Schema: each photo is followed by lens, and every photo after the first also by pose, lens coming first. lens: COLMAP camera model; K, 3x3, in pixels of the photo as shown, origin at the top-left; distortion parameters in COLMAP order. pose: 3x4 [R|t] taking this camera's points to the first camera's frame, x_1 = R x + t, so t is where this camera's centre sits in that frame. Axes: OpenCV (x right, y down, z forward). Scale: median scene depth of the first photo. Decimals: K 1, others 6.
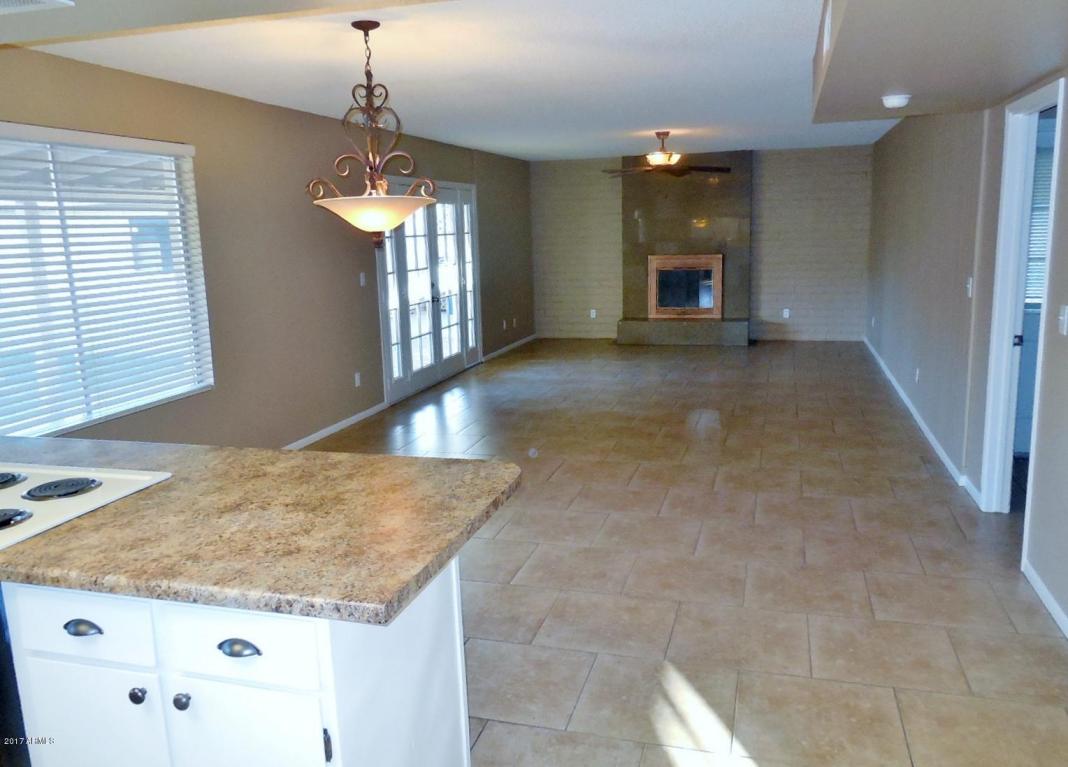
lens RADIAL K [[845.4, 0, 534.0], [0, 845.4, 383.5], [0, 0, 1]] dist [-0.004156, 0.004369]
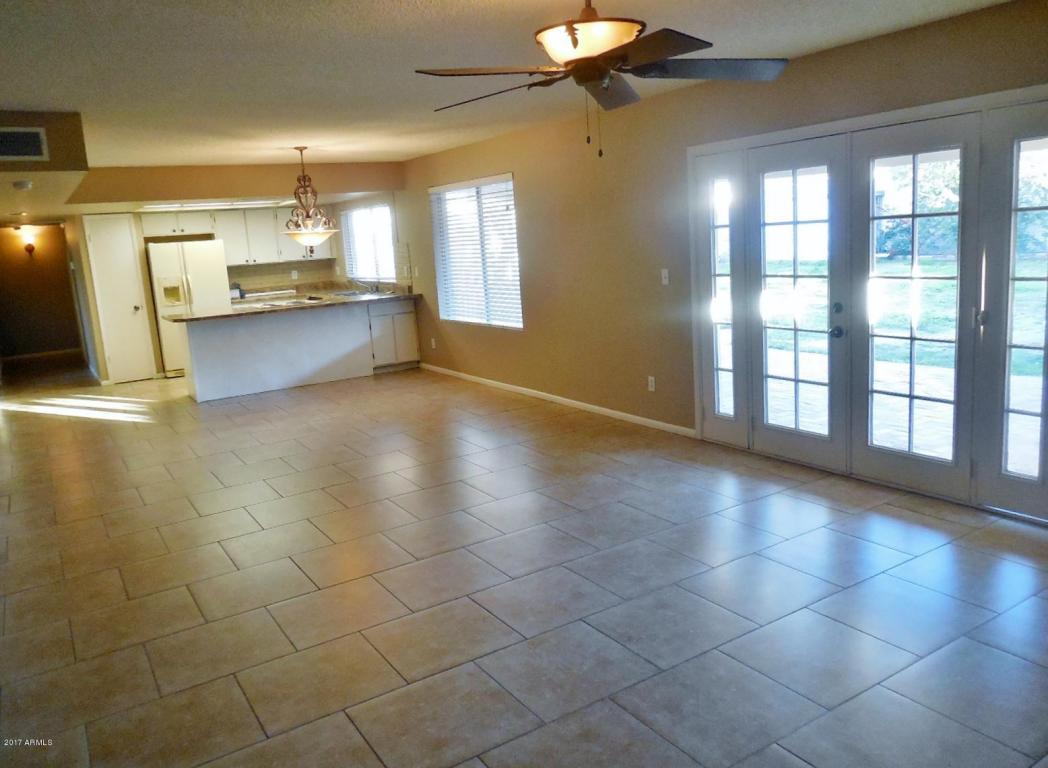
lens RADIAL K [[799.8, 0, 524.0], [0, 799.8, 384.0], [0, 0, 1]] dist [-0.000009, 0.000008]
pose [[-0.658729, 0.213711, -0.721390, 1.661689], [-0.049790, 0.944326, 0.325221, -0.908953], [0.750731, 0.250150, -0.611415, 4.620623]]
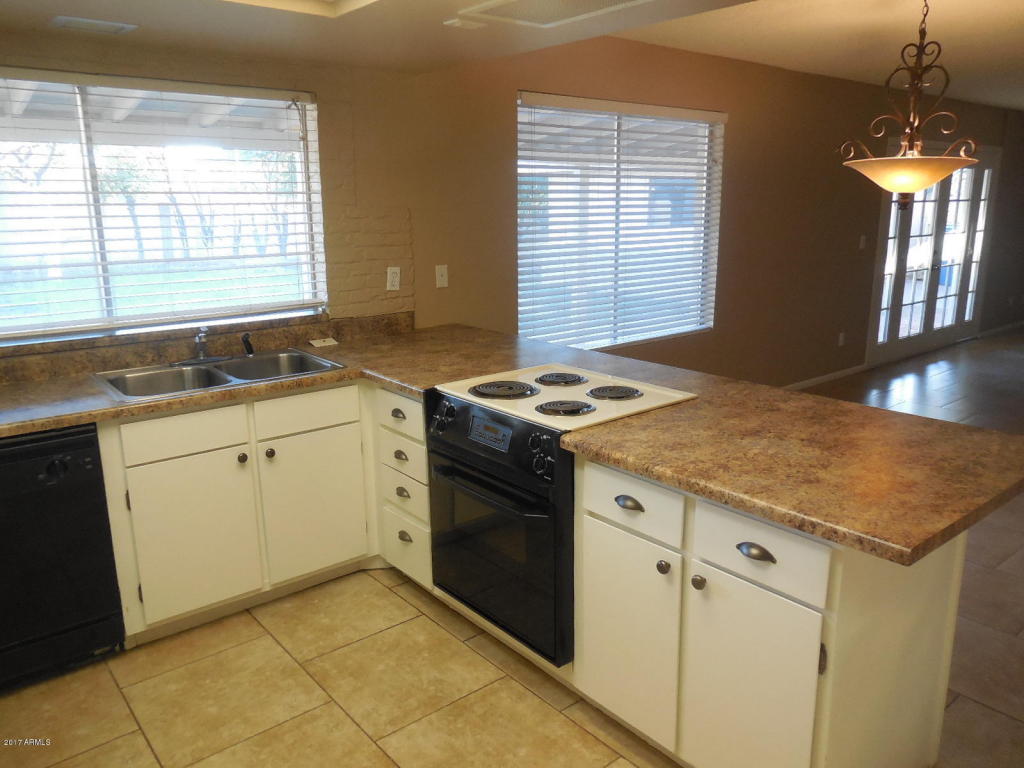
lens RADIAL K [[772.9, 0, 512.0], [0, 772.9, 384.0], [0, 0, 1]] dist [-0.002379, -0.001770]
pose [[0.826955, 0.154027, -0.540760, -0.071374], [-0.120432, 0.987948, 0.097231, 0.019735], [0.549219, -0.015281, 0.835539, -0.045667]]
